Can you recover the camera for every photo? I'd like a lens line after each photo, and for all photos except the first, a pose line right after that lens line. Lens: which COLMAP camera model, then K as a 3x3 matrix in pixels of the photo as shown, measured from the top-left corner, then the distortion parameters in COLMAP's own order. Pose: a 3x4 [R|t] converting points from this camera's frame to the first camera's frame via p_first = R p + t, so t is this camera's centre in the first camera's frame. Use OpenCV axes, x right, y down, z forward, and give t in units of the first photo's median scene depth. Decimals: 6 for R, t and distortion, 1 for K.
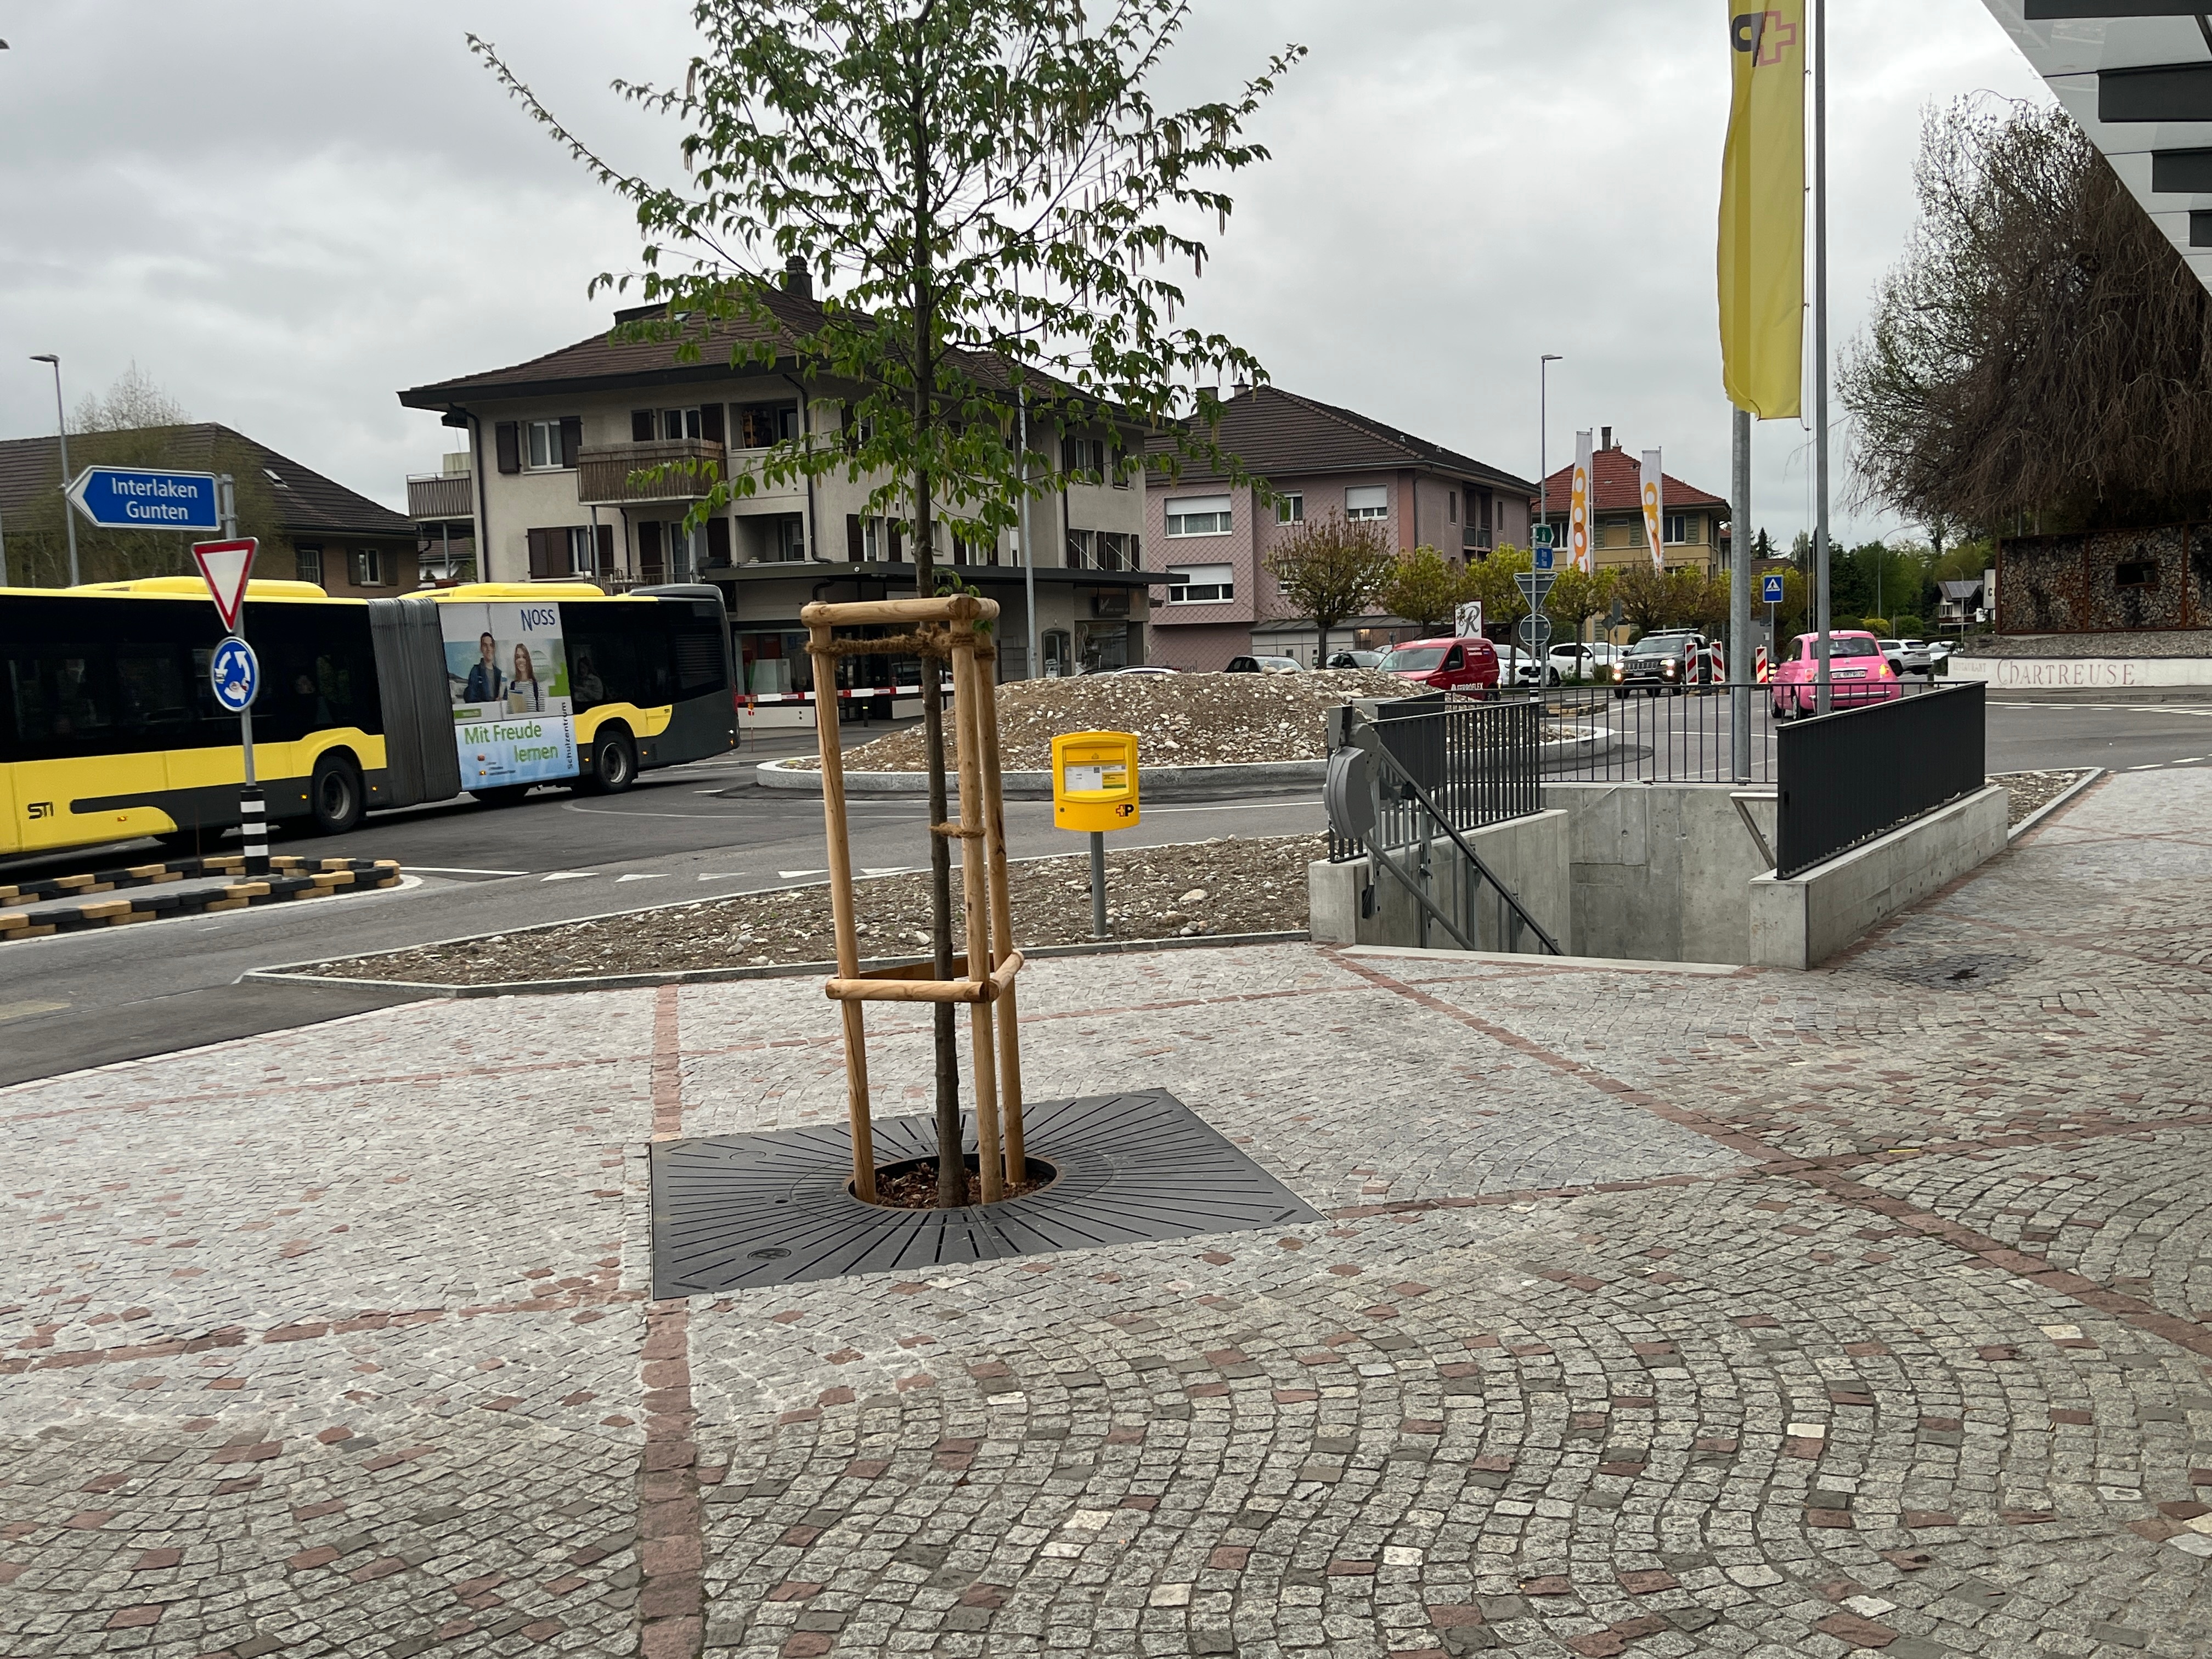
lens RADIAL K [[2013.6, 0, 1106.0], [0, 2013.6, 829.5], [0, 0, 1]] dist [0.003730, 0.003574]
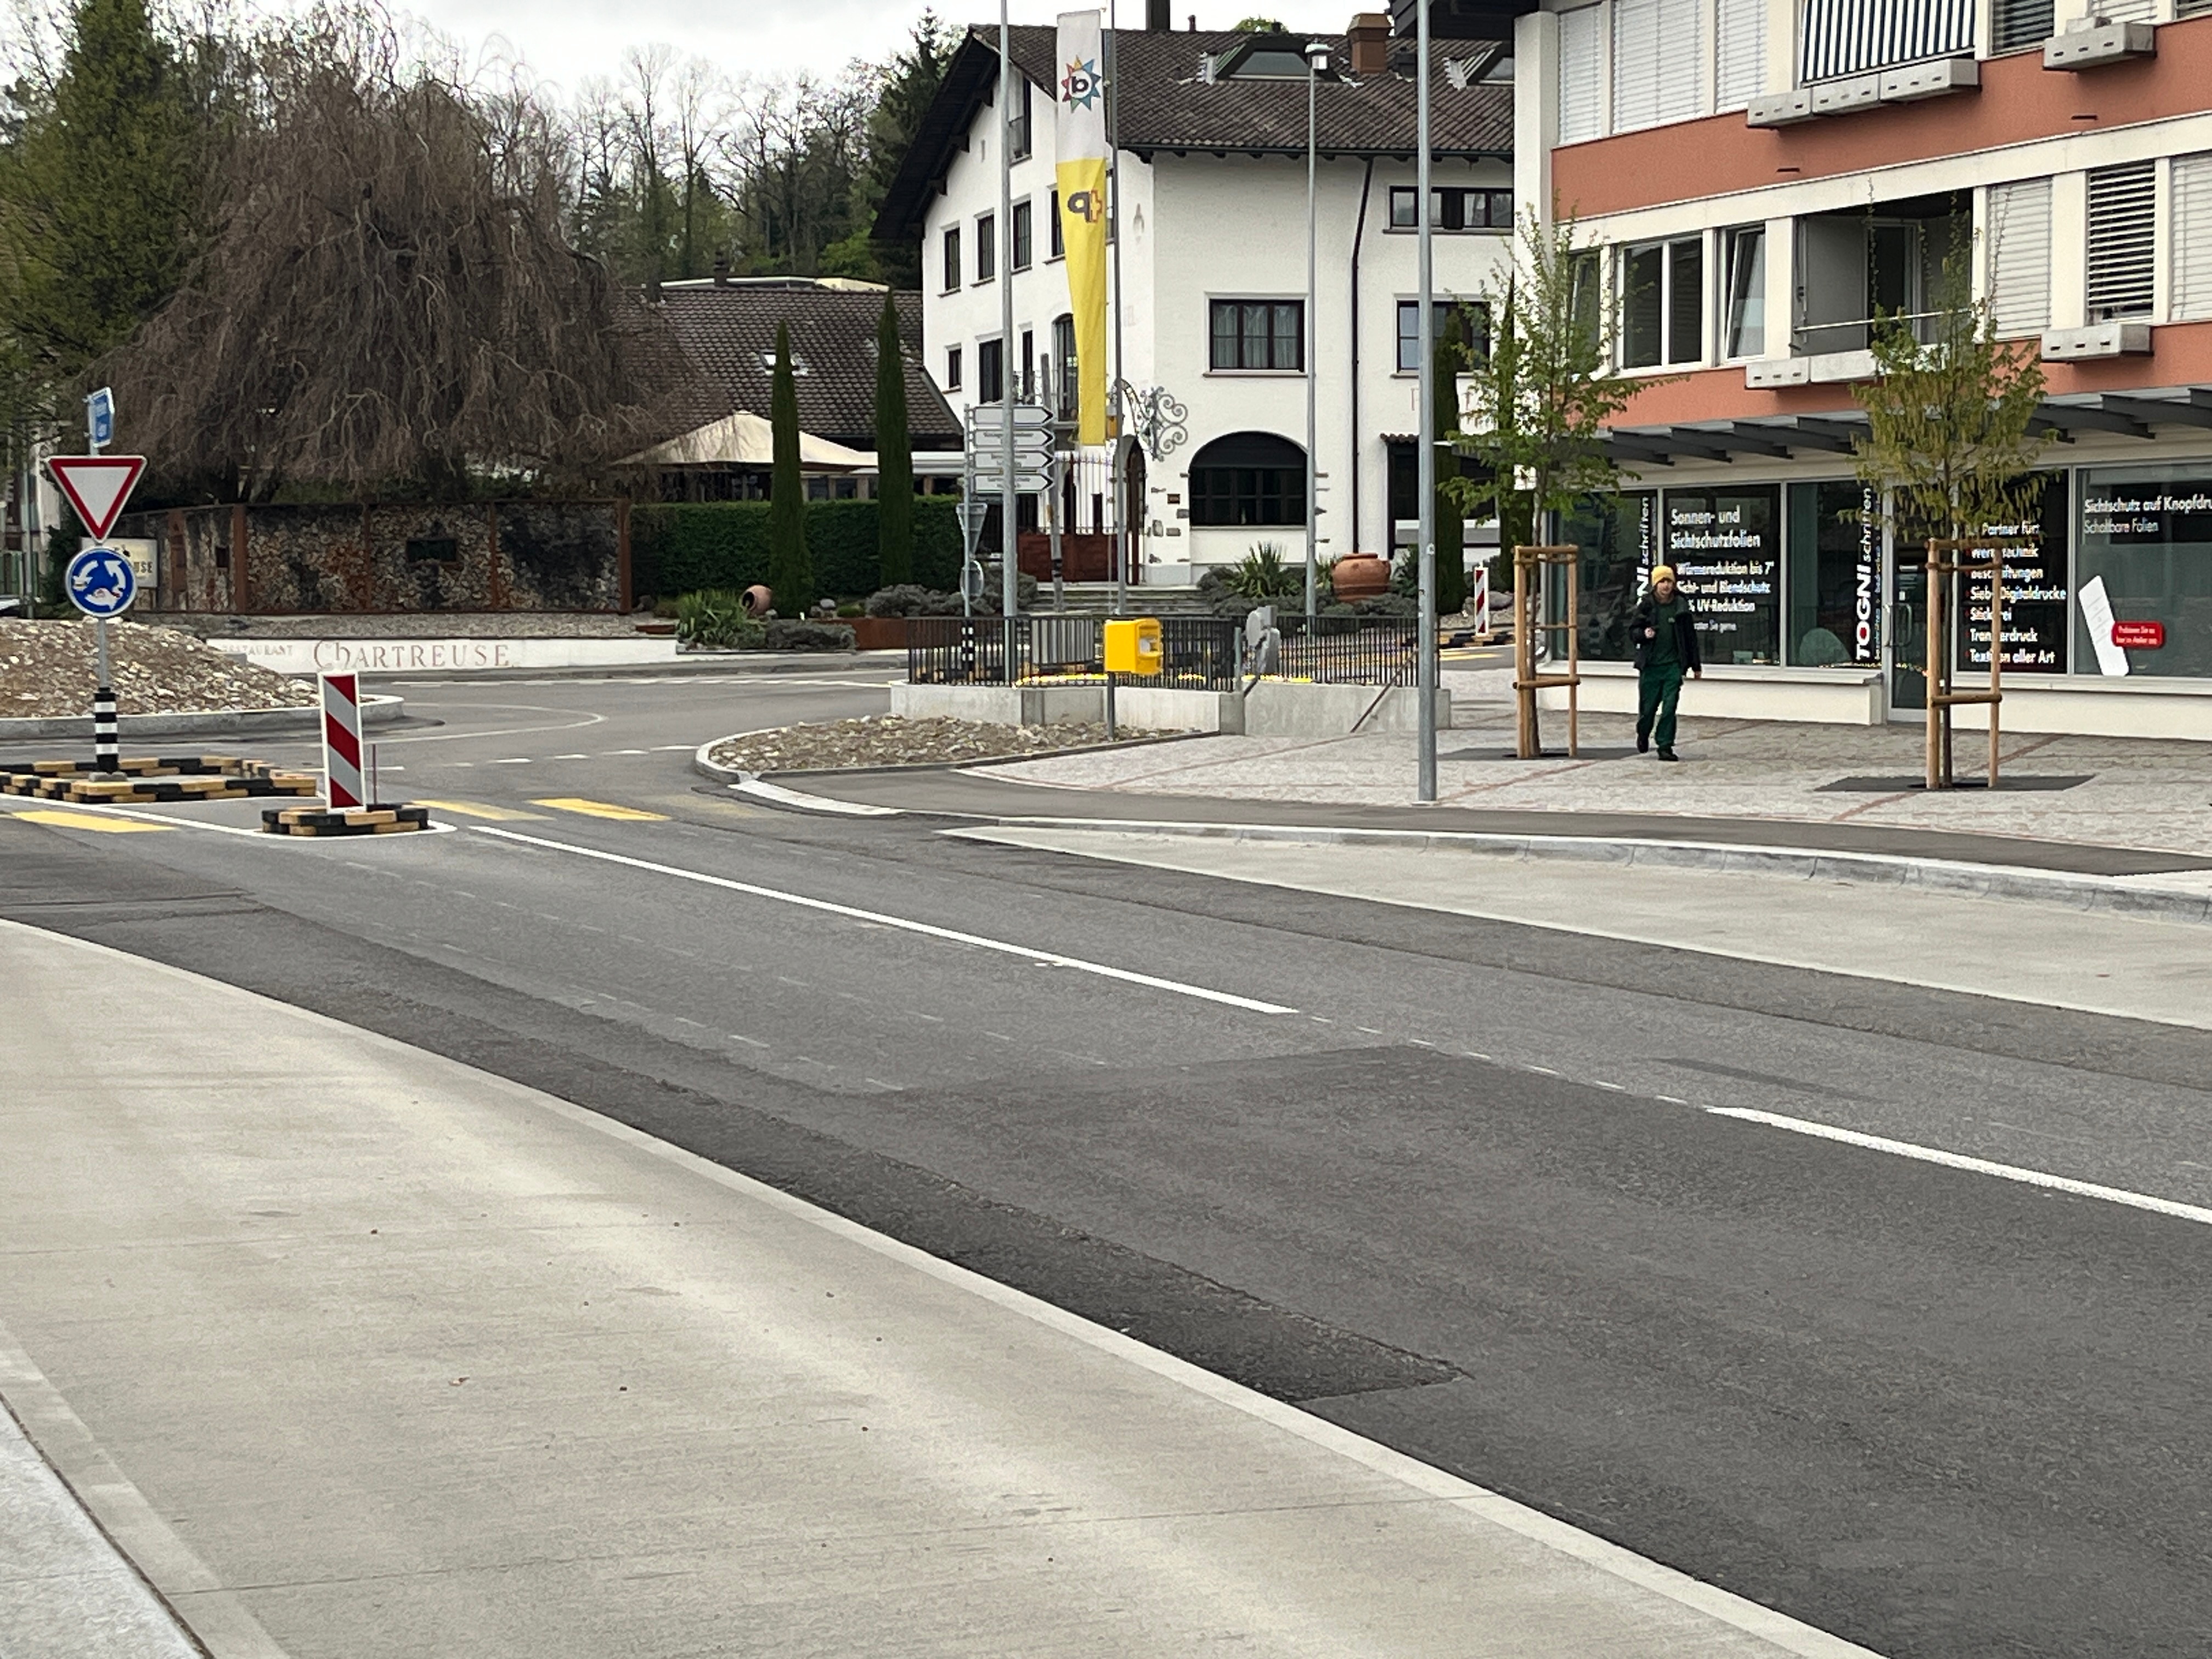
lens RADIAL K [[4019.3, 0, 1106.0], [0, 4019.3, 829.5], [0, 0, 1]] dist [0.000377, -0.023286]
pose [[0.548833, -0.019178, 0.835712, -0.902329], [0.065799, 0.997626, -0.020318, 0.061685], [-0.833338, 0.066140, 0.548792, -0.280074]]
